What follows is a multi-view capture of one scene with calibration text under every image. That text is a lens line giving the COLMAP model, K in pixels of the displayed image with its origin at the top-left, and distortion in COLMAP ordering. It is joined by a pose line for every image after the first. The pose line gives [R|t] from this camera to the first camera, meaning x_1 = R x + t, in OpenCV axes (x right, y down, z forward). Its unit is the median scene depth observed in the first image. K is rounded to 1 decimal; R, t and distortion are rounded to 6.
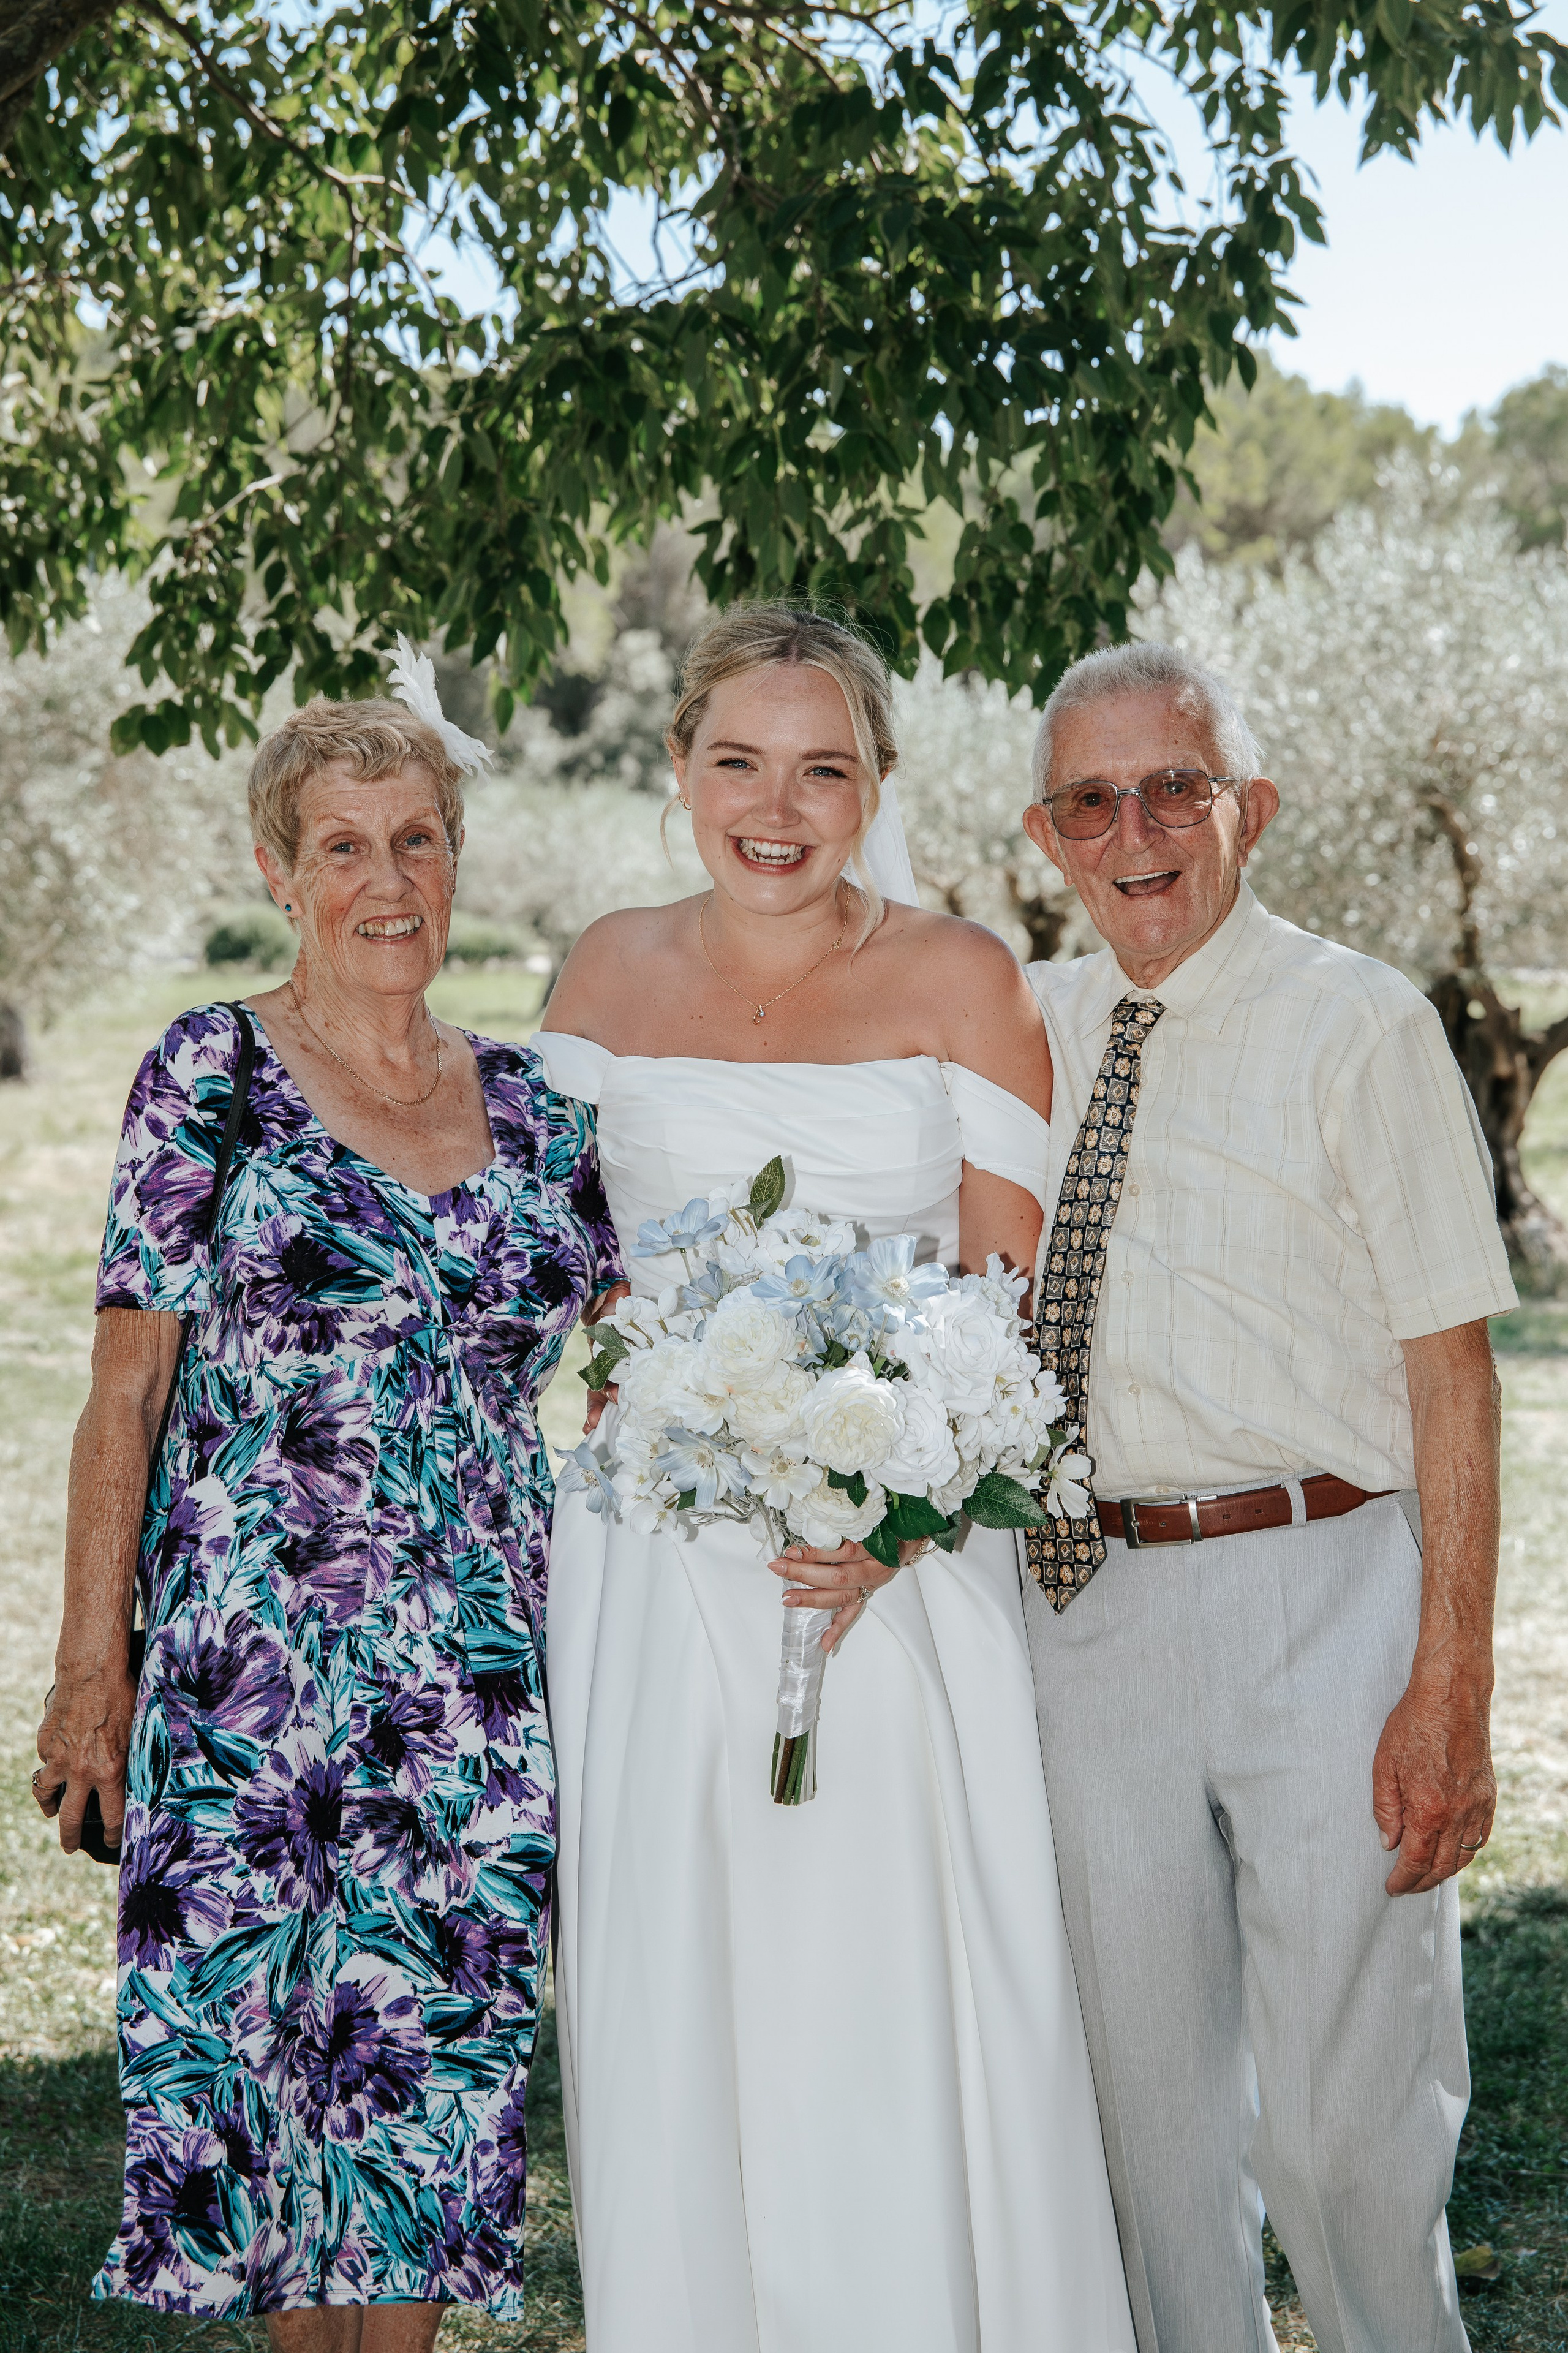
lens RADIAL K [[3878.3, 0, 793.2], [0, 3878.3, 1148.6], [0, 0, 1]] dist [0.166544, 0.000000]
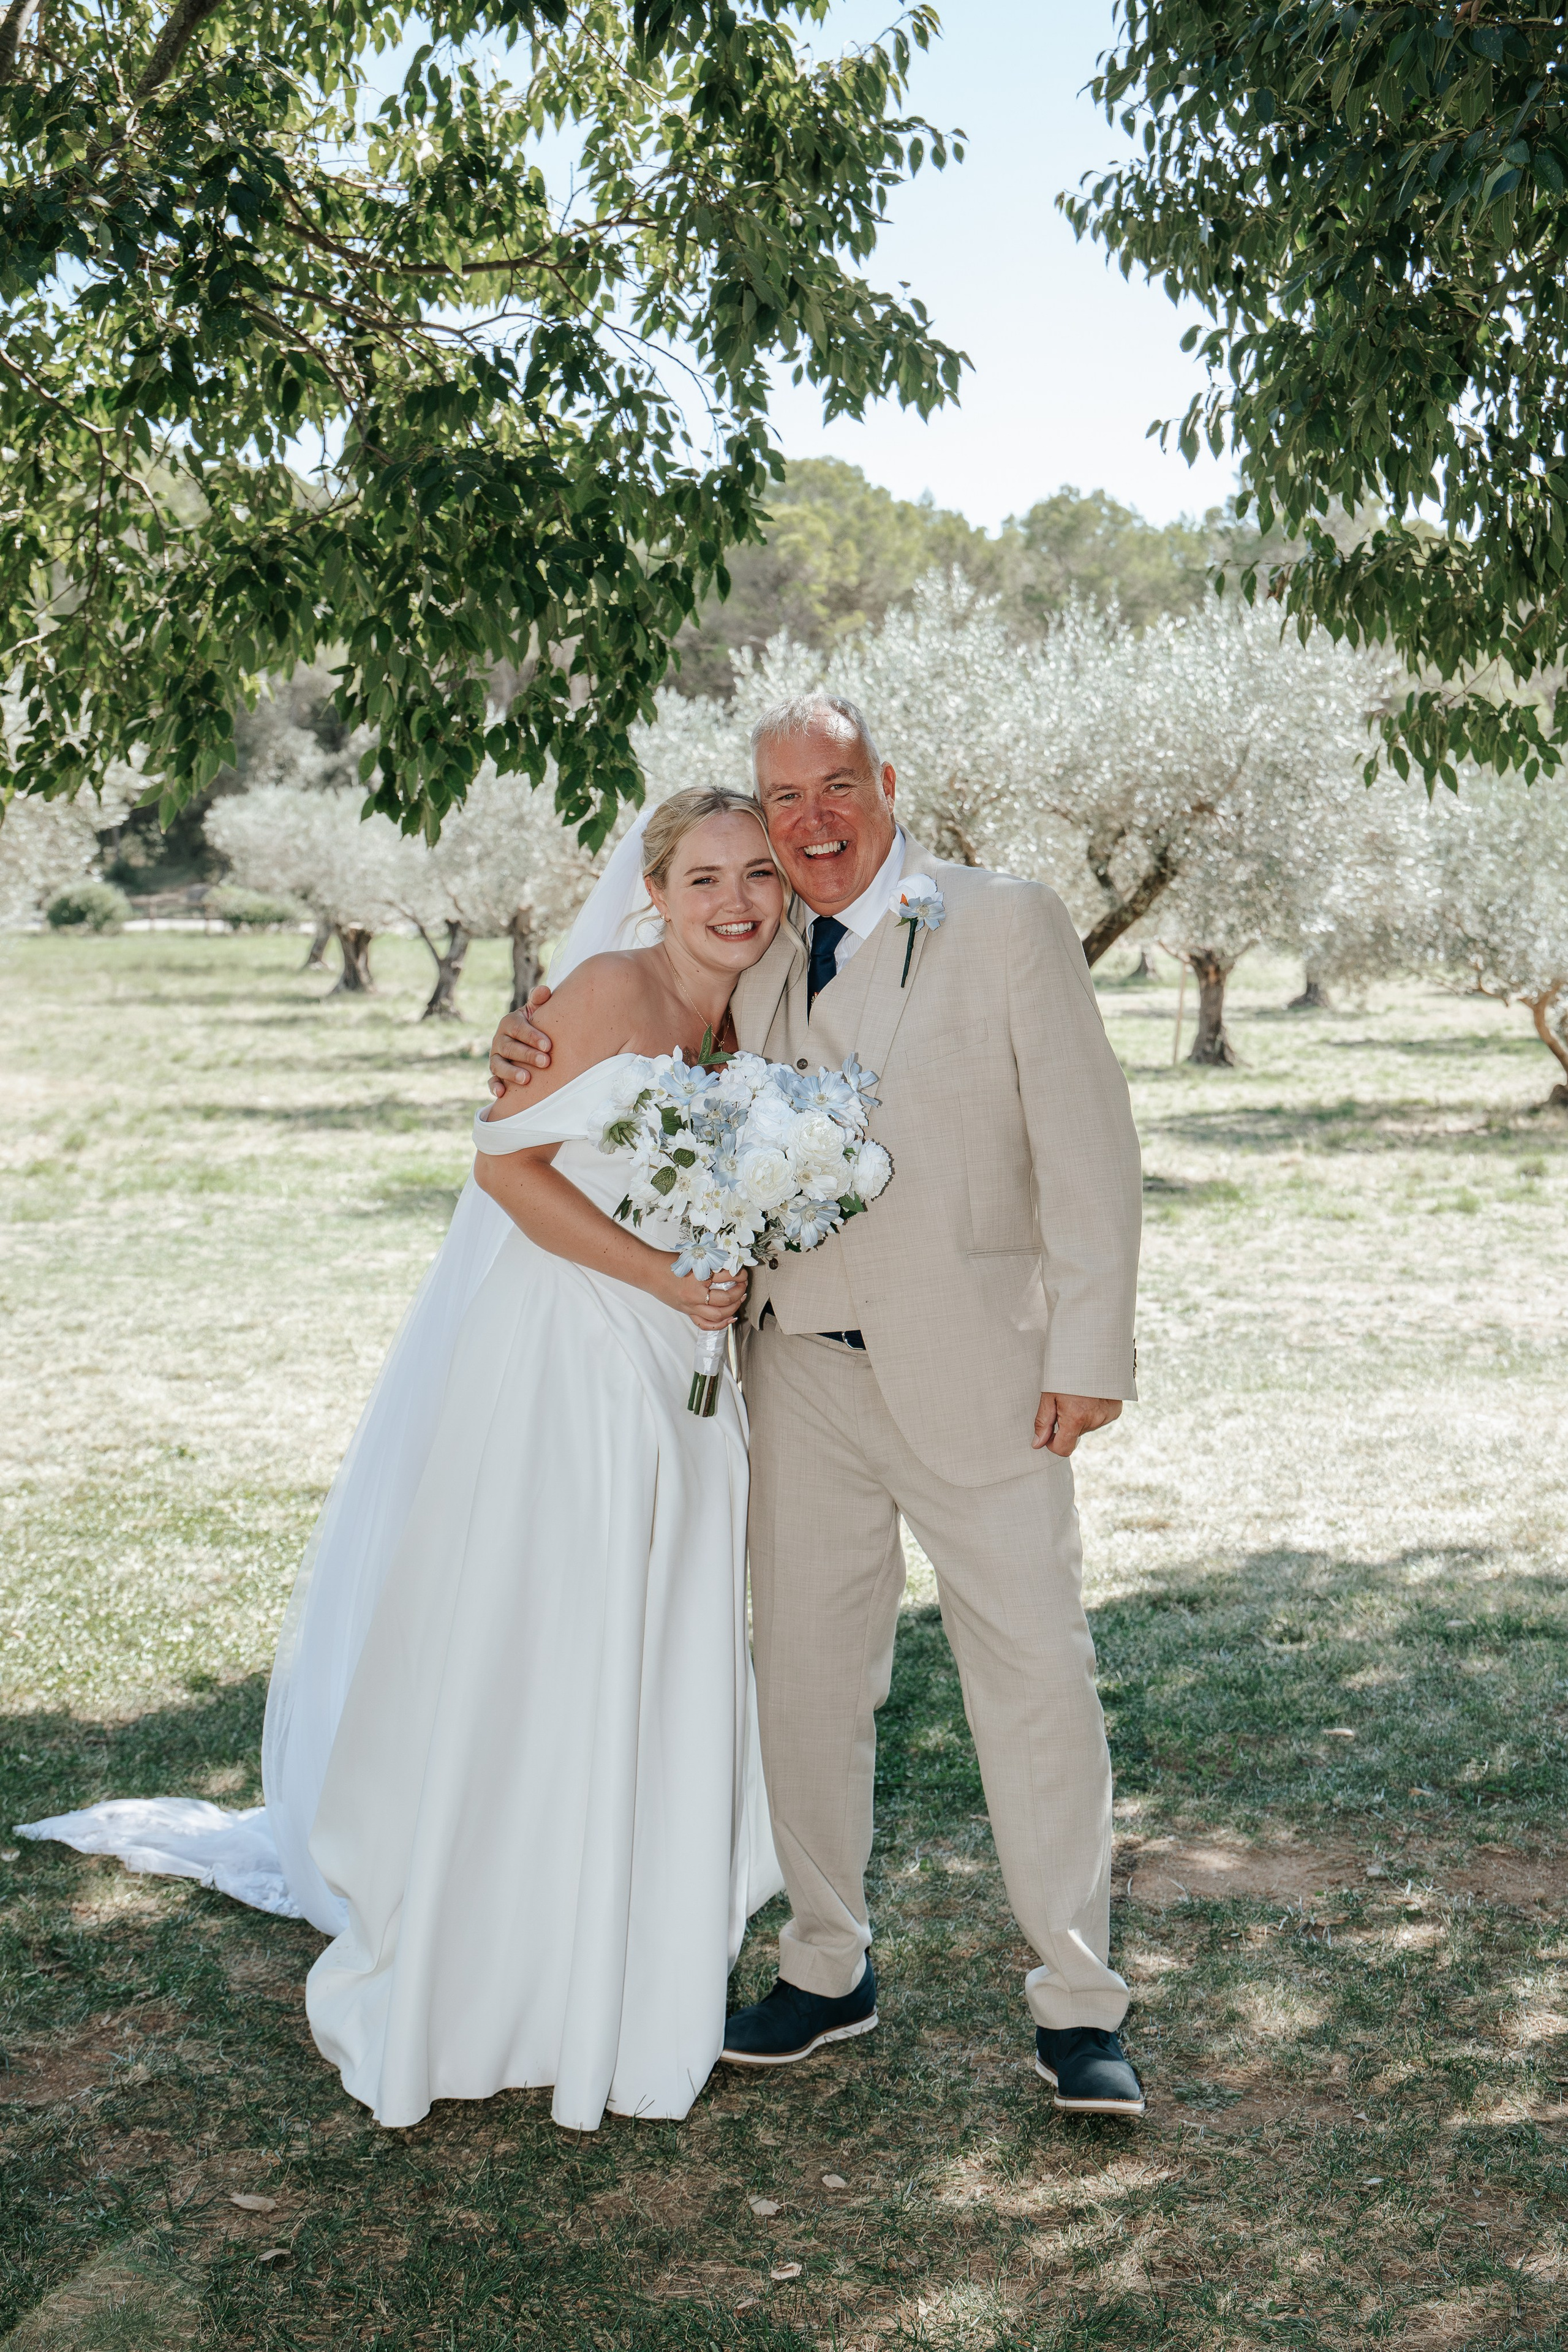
lens RADIAL K [[2955.6, 0, 875.7], [0, 2955.6, 1269.1], [0, 0, 1]] dist [-0.039759, 0.000000]
pose [[0.992938, -0.007635, 0.118387, 0.036193], [-0.000775, 0.997488, 0.070831, -0.018453], [-0.118630, -0.070422, 0.990438, -0.098124]]
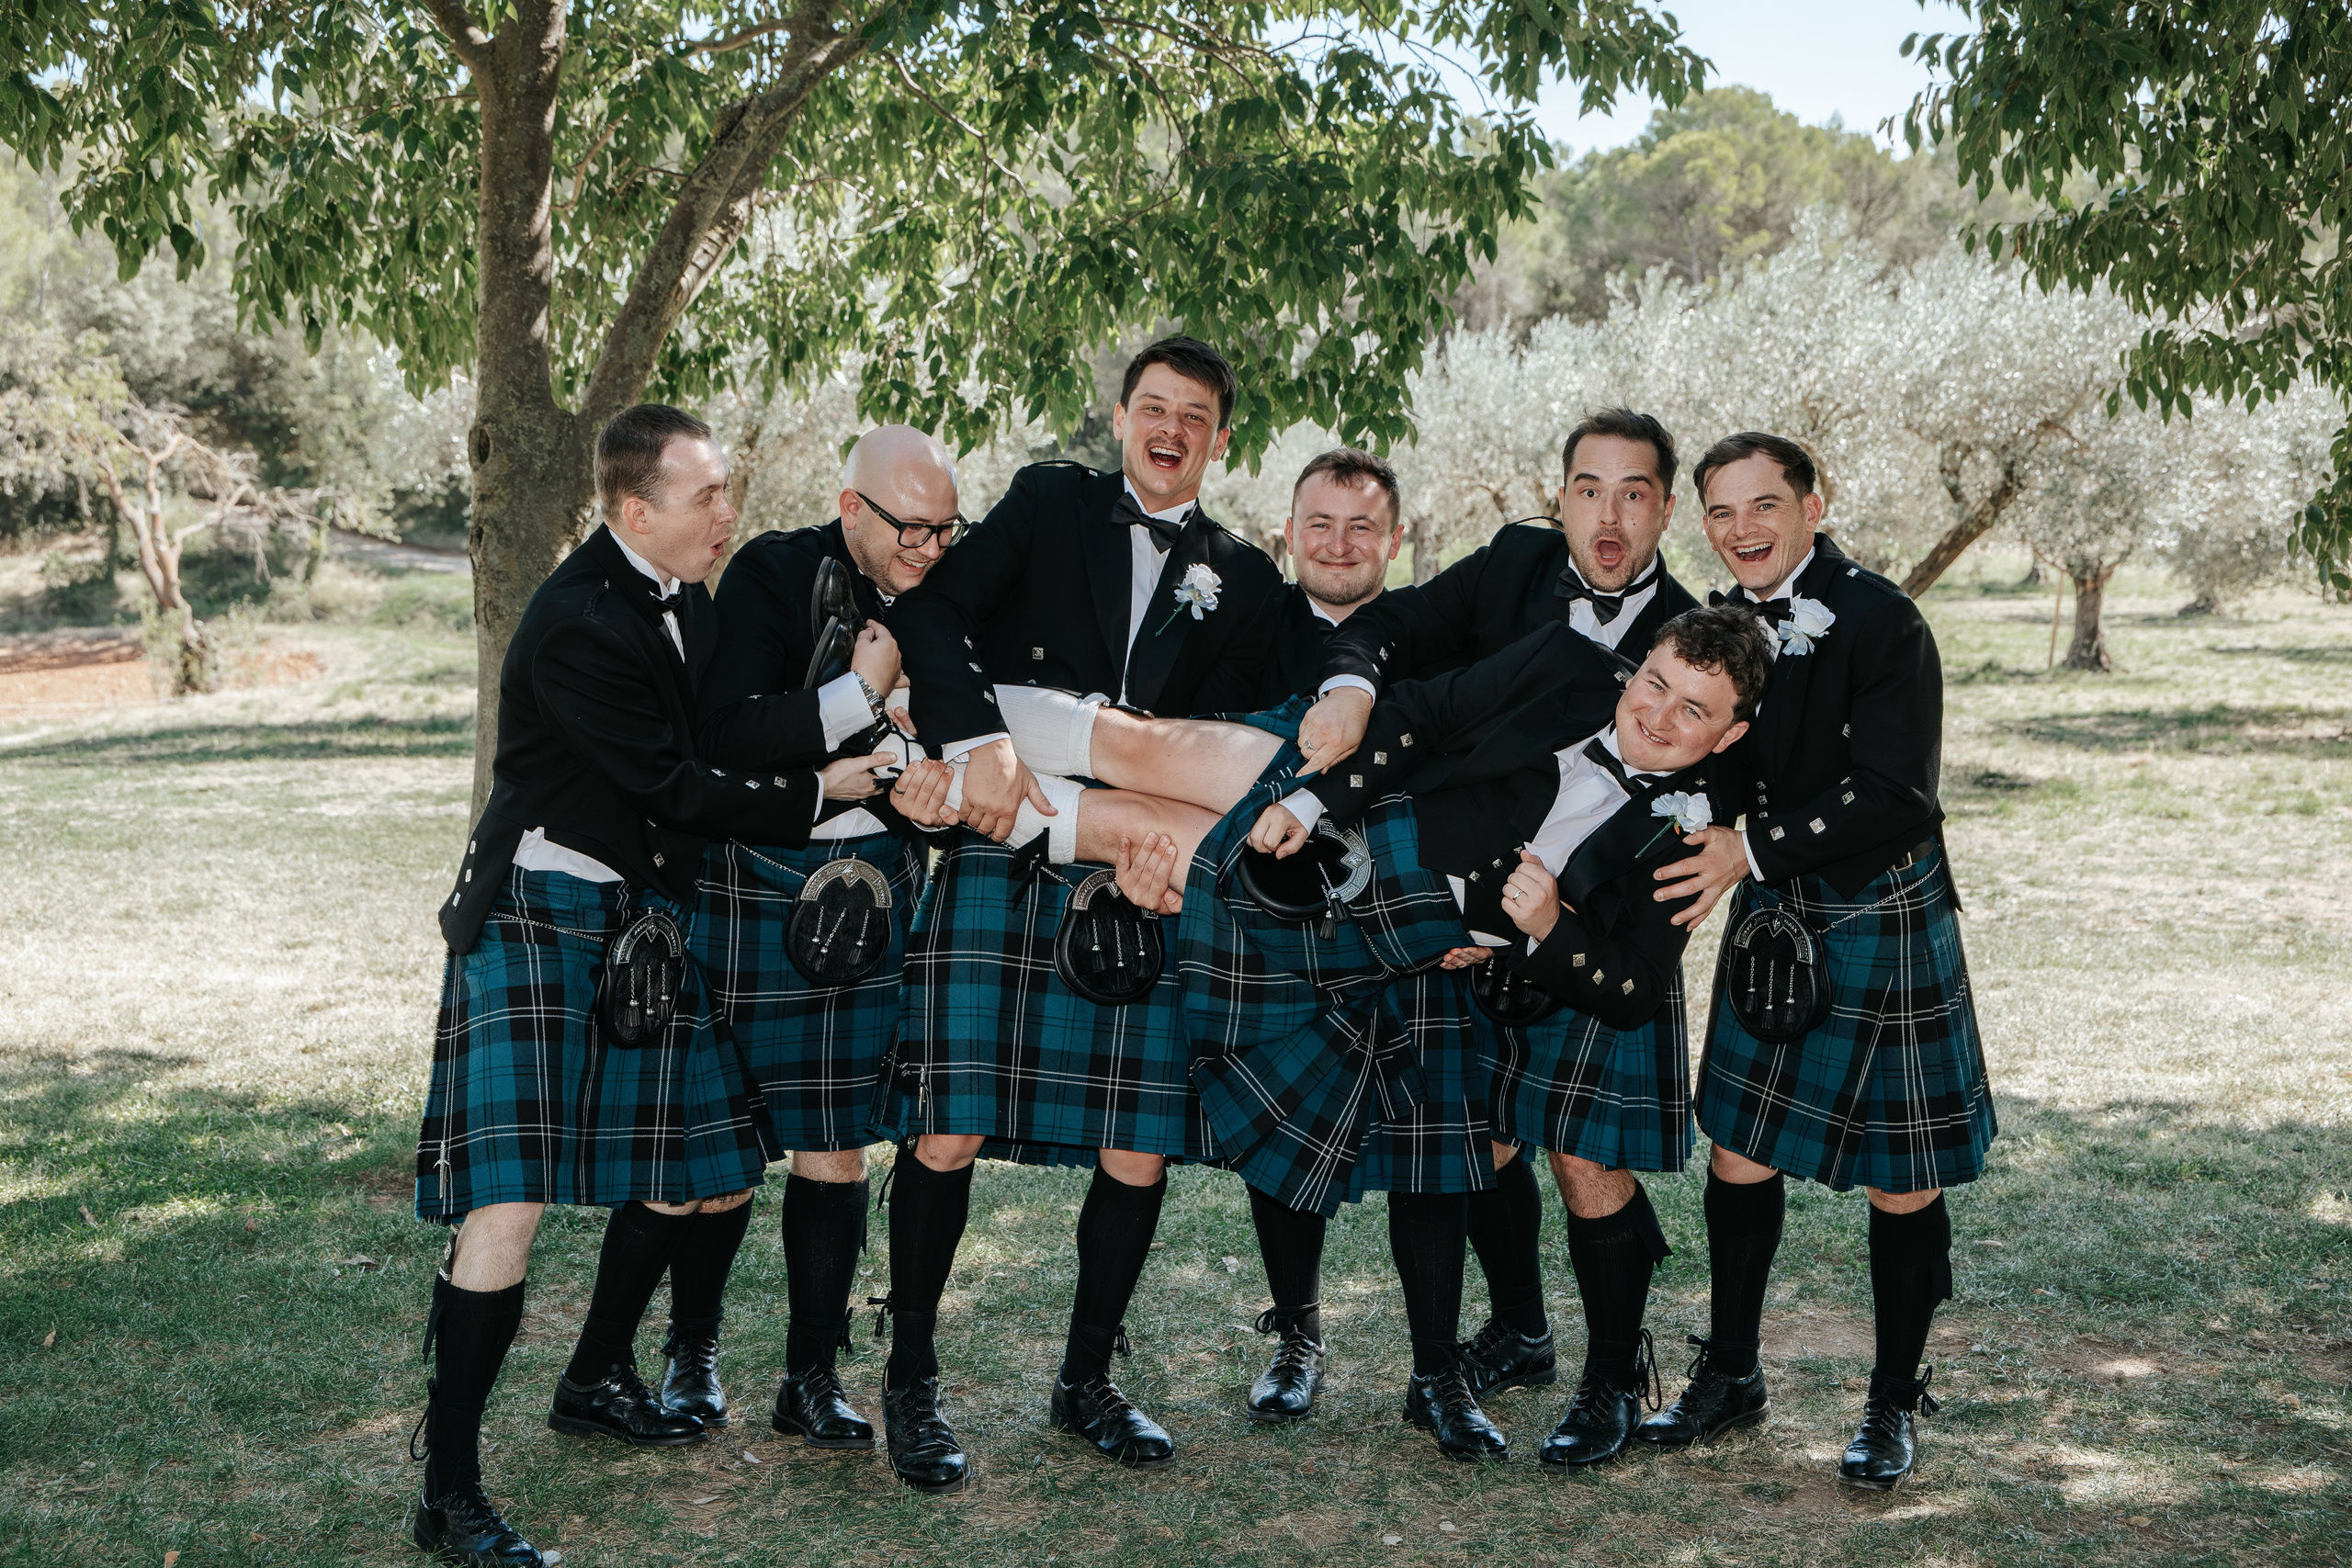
lens RADIAL K [[2955.3, 0, 1301.7], [0, 2955.3, 814.7], [0, 0, 1]] dist [-0.039759, 0.000000]
pose [[0.997791, 0.016520, -0.064349, 0.112103], [-0.013035, 0.998445, 0.054209, -0.017537], [0.065145, -0.053250, 0.996454, -0.293992]]
